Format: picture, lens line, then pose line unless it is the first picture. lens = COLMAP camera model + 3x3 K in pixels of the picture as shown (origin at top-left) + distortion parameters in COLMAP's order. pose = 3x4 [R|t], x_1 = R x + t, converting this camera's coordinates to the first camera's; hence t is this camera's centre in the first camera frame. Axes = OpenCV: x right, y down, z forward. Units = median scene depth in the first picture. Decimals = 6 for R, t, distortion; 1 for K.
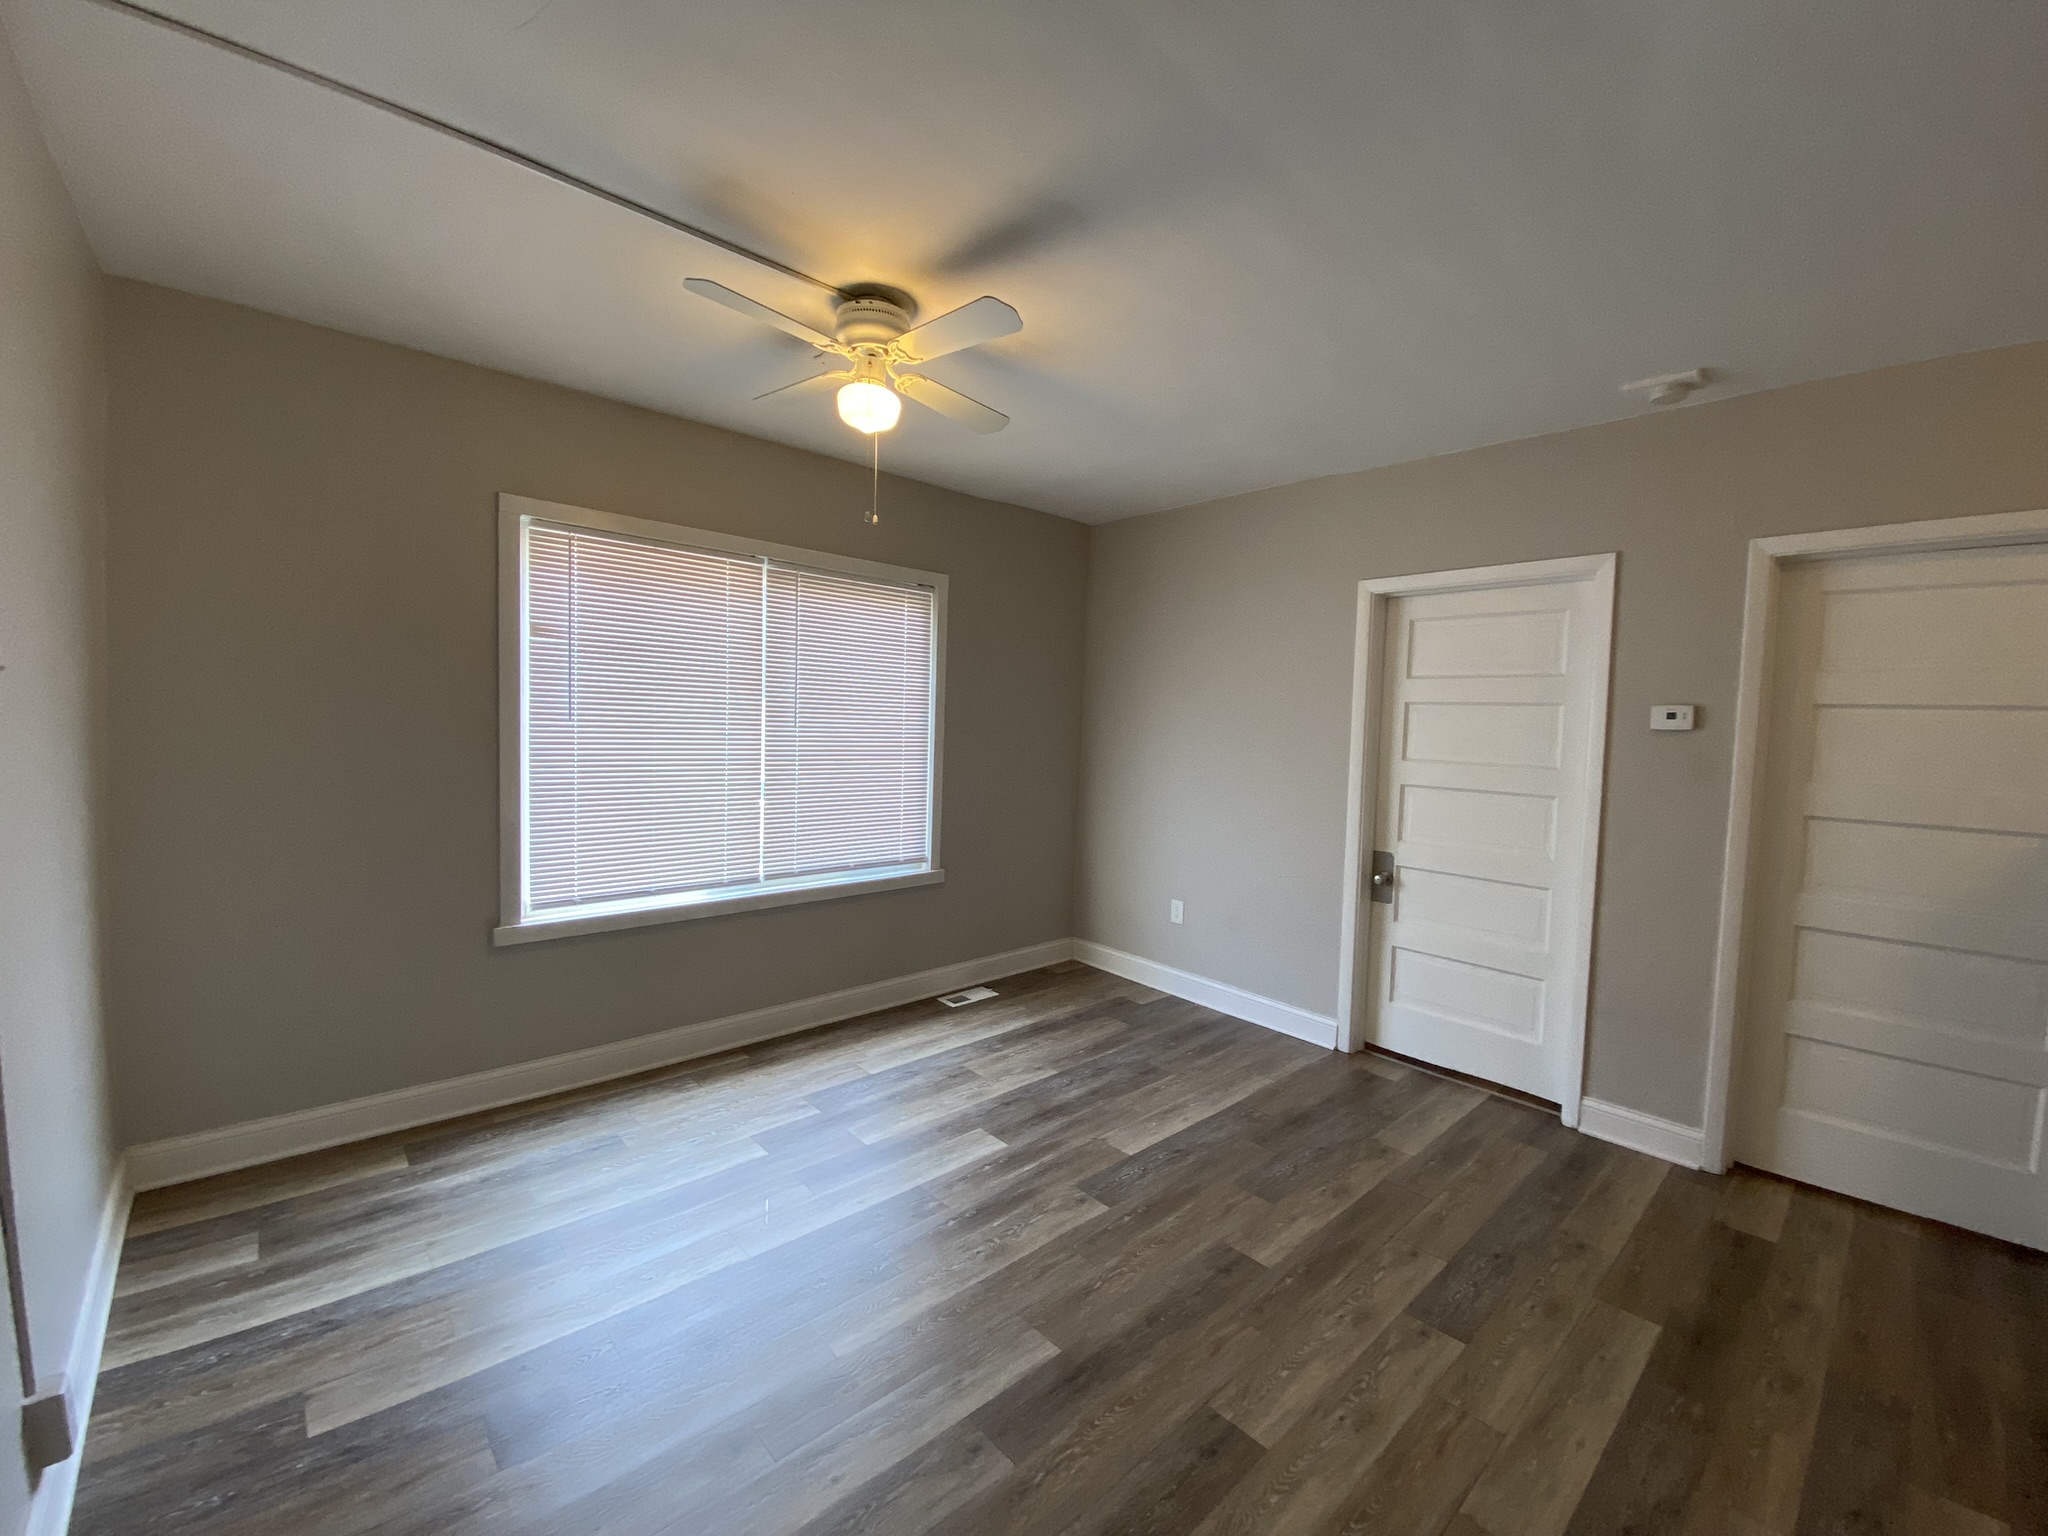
lens RADIAL K [[832.9, 0, 1021.5], [0, 832.9, 762.1], [0, 0, 1]] dist [0.030891, -0.023485]
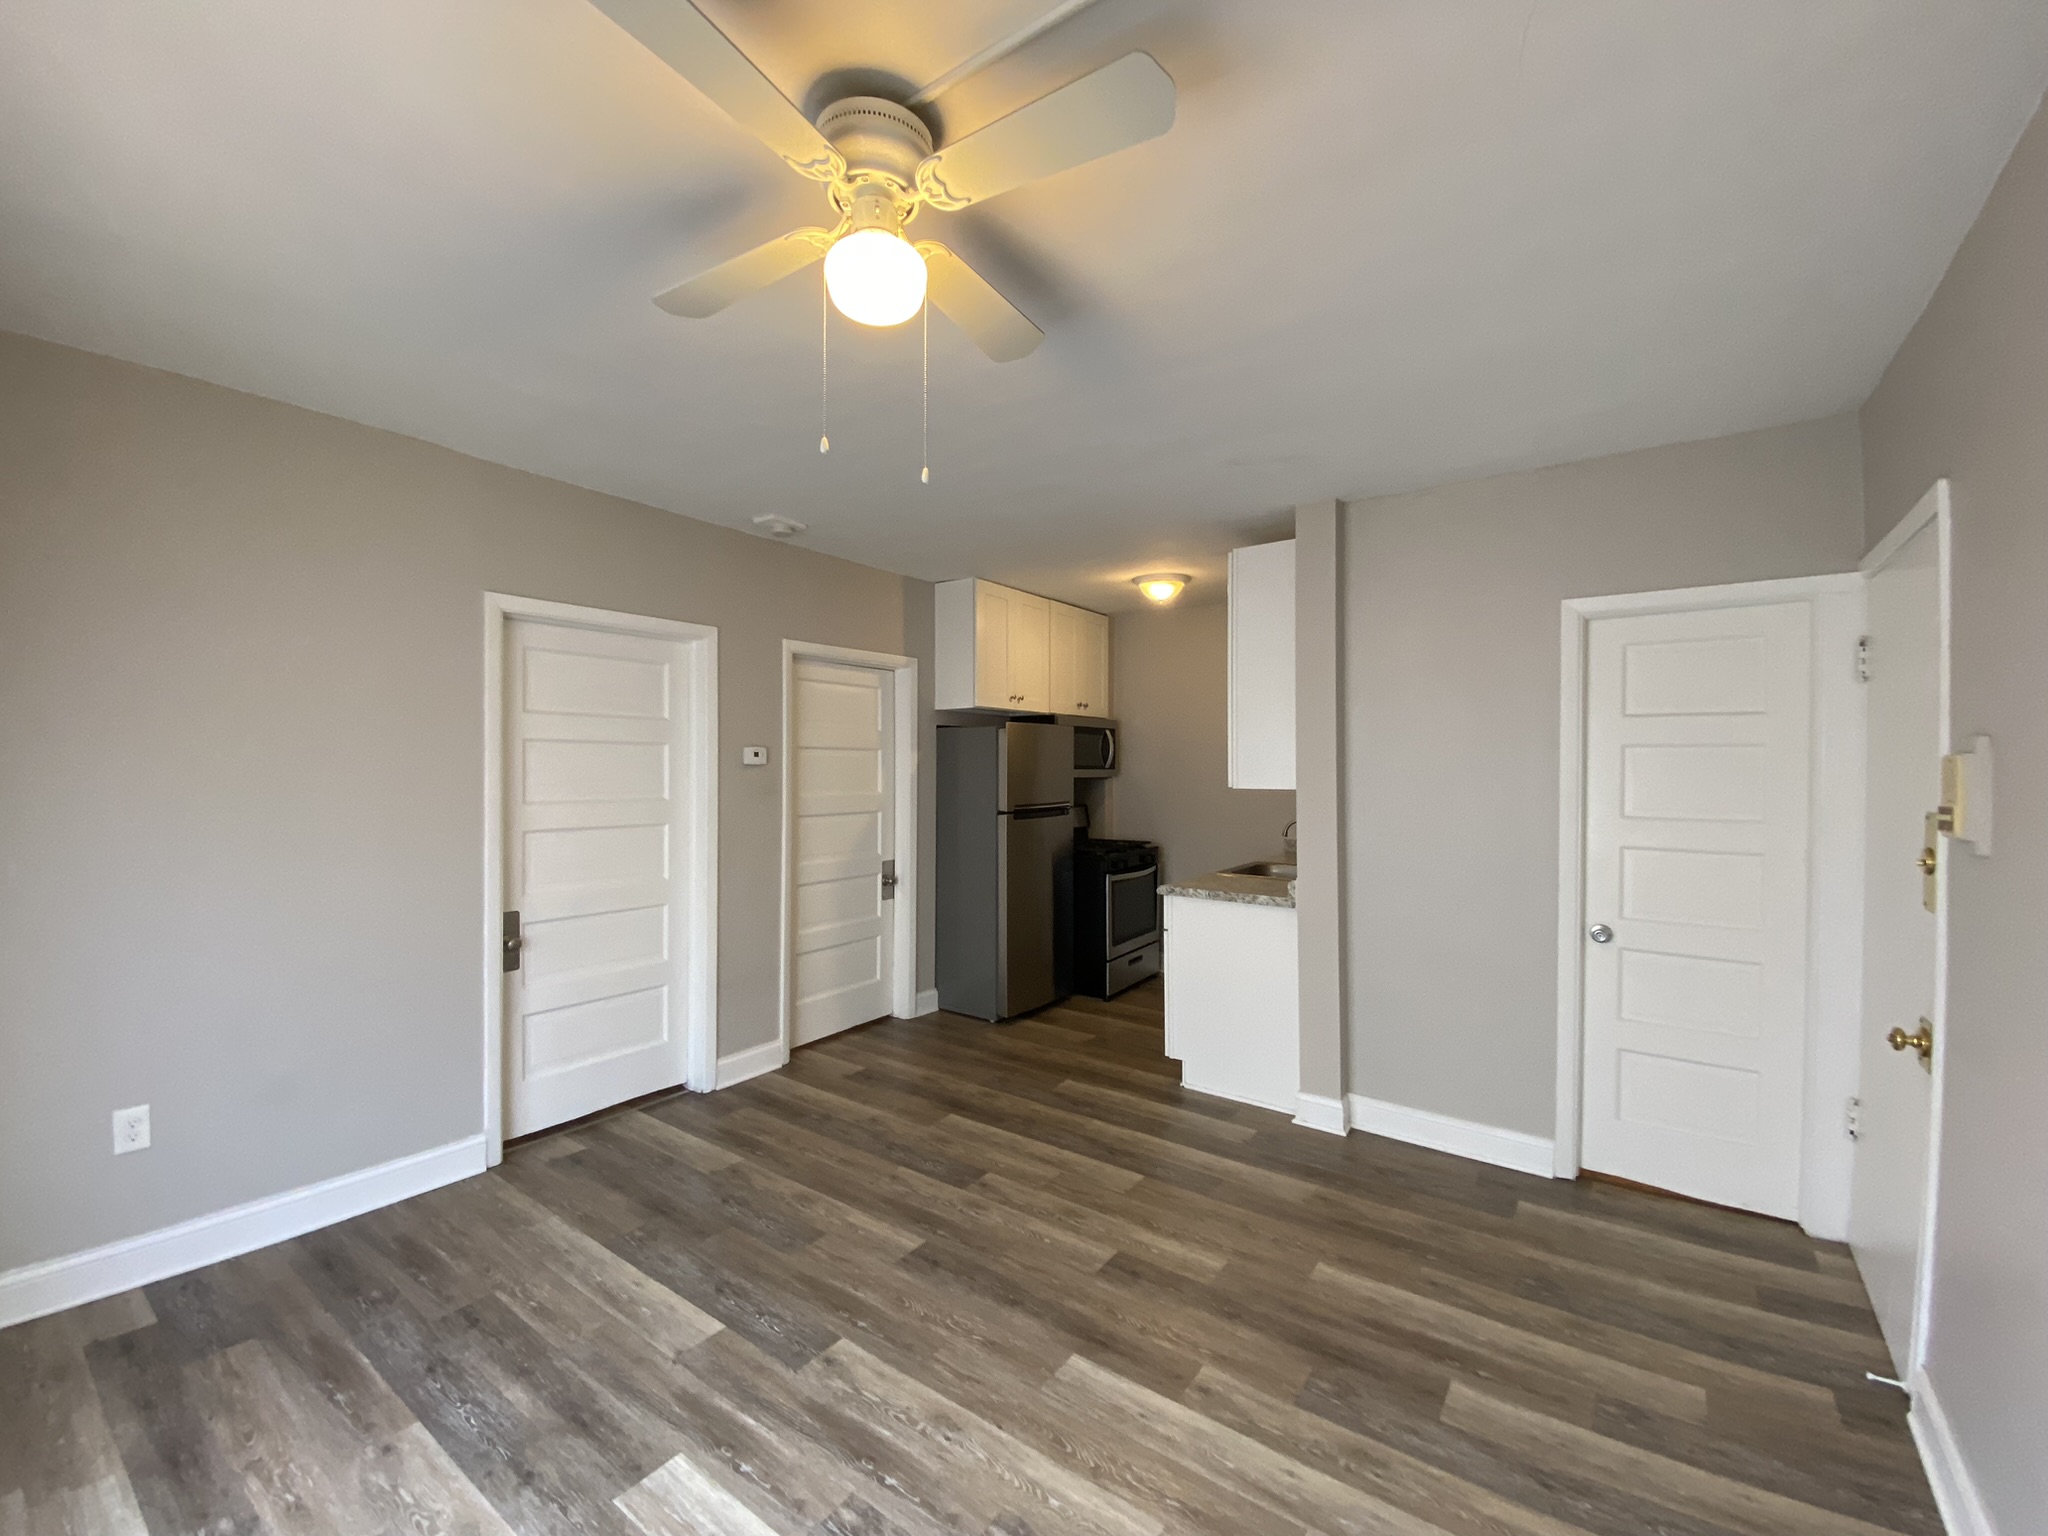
lens RADIAL K [[831.2, 0, 1024.0], [0, 831.2, 768.0], [0, 0, 1]] dist [0.002777, -0.010783]
pose [[-0.205466, -0.033676, 0.978085, -0.660142], [0.040466, 0.998261, 0.042872, -0.073030], [-0.977827, 0.048388, -0.203746, 0.850487]]
